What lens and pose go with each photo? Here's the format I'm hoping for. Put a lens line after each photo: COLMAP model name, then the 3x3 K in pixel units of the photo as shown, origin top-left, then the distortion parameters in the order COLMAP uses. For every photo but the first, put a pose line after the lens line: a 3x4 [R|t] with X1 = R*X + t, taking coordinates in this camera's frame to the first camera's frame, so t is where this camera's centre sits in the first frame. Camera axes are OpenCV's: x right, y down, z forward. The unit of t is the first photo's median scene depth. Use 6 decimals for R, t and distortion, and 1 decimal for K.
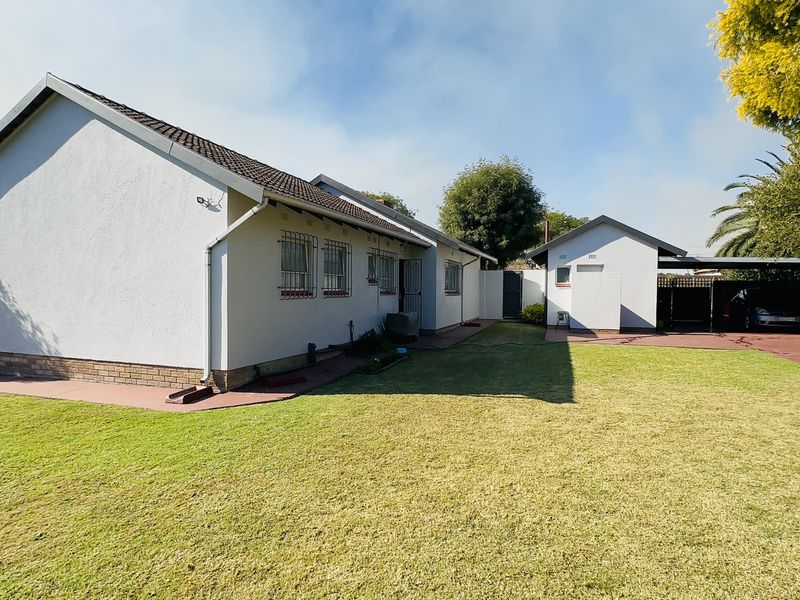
lens RADIAL K [[468.4, 0, 400.0], [0, 468.4, 299.1], [0, 0, 1]] dist [-0.009670, 0.004389]
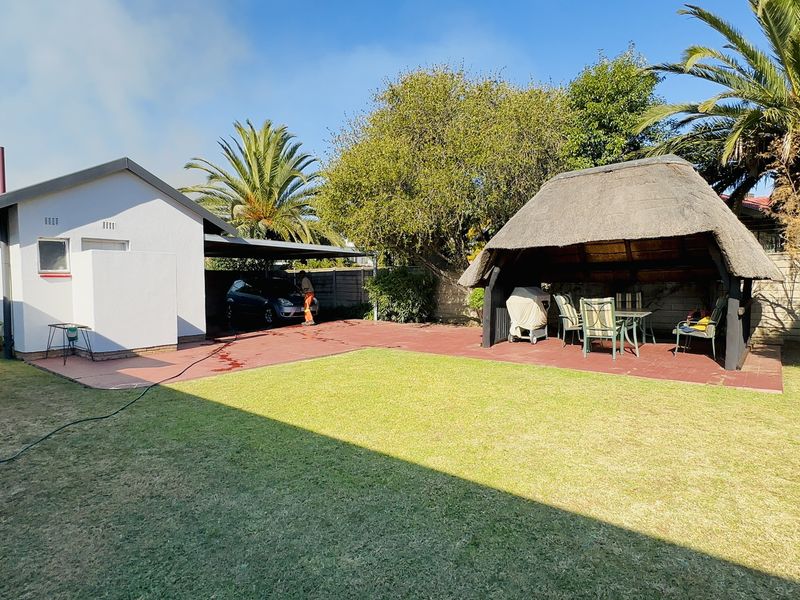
lens RADIAL K [[468.4, 0, 400.0], [0, 468.4, 301.7], [0, 0, 1]] dist [-0.009670, 0.004389]
pose [[0.329823, -0.053765, 0.942510, -0.023719], [0.036522, 0.998356, 0.044170, -0.007777], [-0.943336, 0.019854, 0.331245, 0.464604]]
